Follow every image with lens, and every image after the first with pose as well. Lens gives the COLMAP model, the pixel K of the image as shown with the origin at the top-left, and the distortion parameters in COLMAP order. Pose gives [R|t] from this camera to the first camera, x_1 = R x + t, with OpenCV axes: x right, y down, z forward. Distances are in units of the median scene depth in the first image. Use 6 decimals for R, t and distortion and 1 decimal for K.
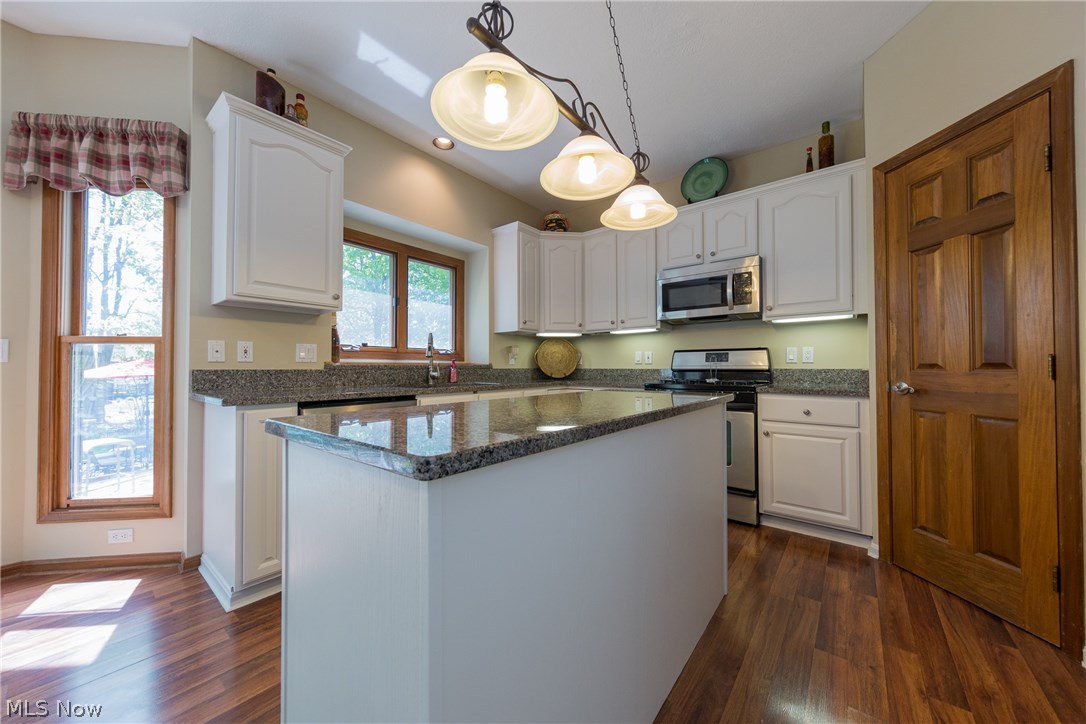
lens RADIAL K [[387.9, 0, 545.2], [0, 387.9, 360.6], [0, 0, 1]] dist [0.009315, -0.000081]
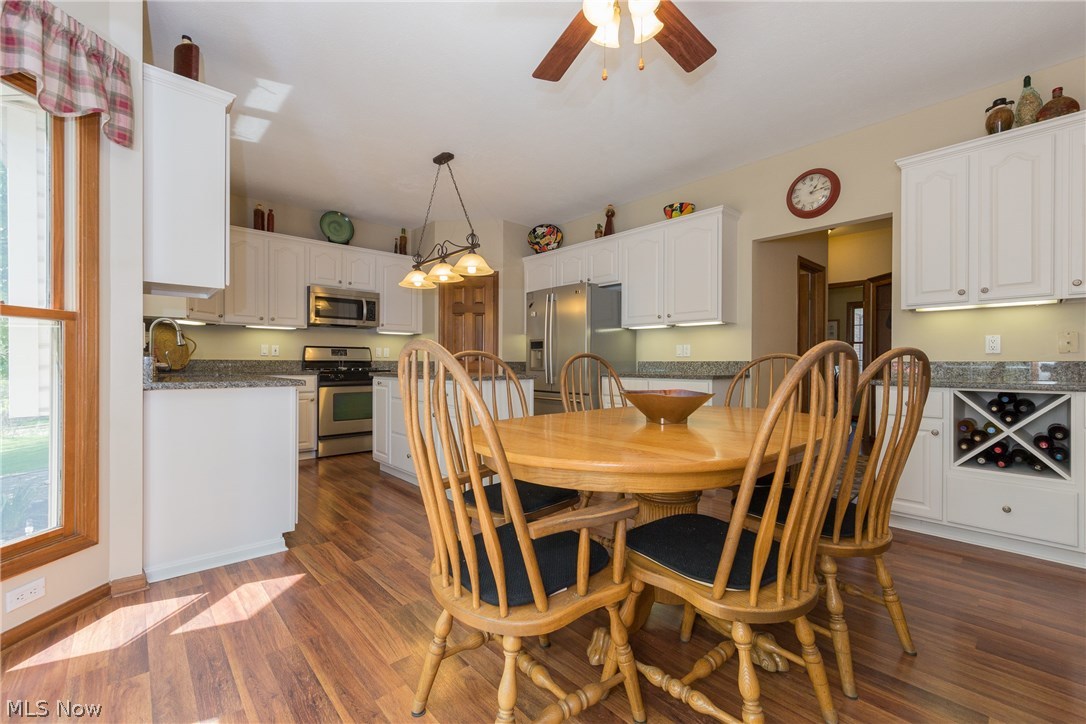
lens RADIAL K [[435.4, 0, 565.7], [0, 435.4, 364.0], [0, 0, 1]] dist [-0.037670, -0.000018]
pose [[0.119378, -0.005760, 0.992832, -1.304365], [-0.023499, 0.999687, 0.008625, 0.001192], [-0.992571, -0.024360, 0.119205, -0.031557]]
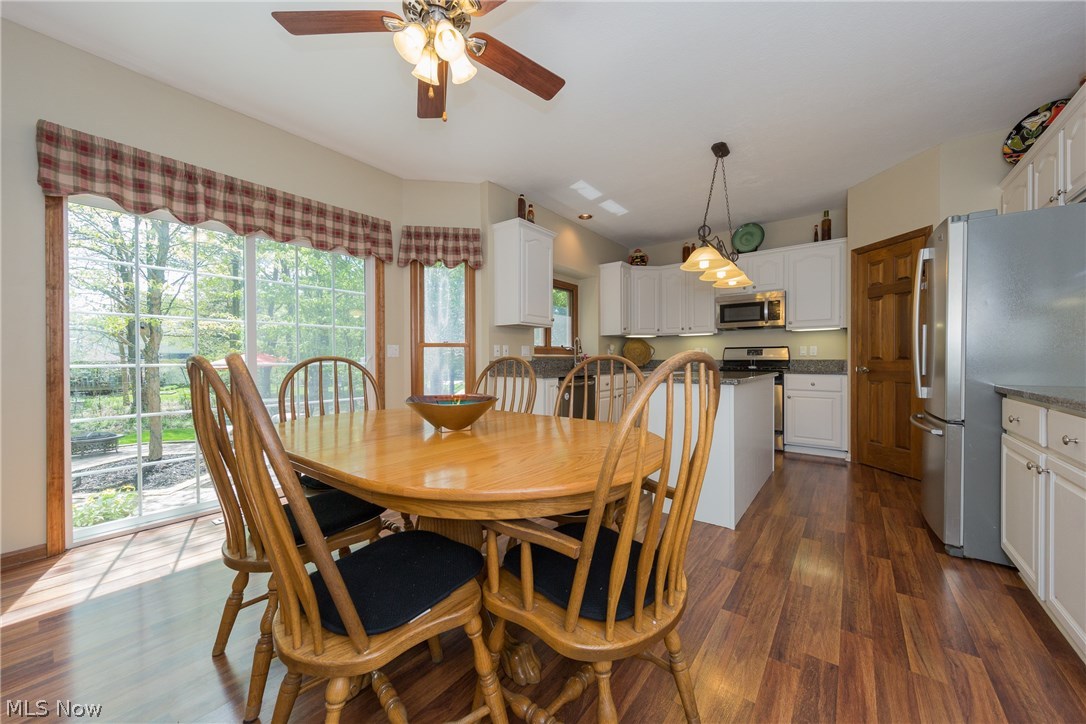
lens RADIAL K [[399.5, 0, 543.0], [0, 399.5, 362.0], [0, 0, 1]] dist [0.006652, -0.000158]
pose [[0.999861, -0.002058, 0.016527, -0.537516], [0.001642, 0.999682, 0.025155, -0.014636], [-0.016573, -0.025125, 0.999547, -0.730859]]
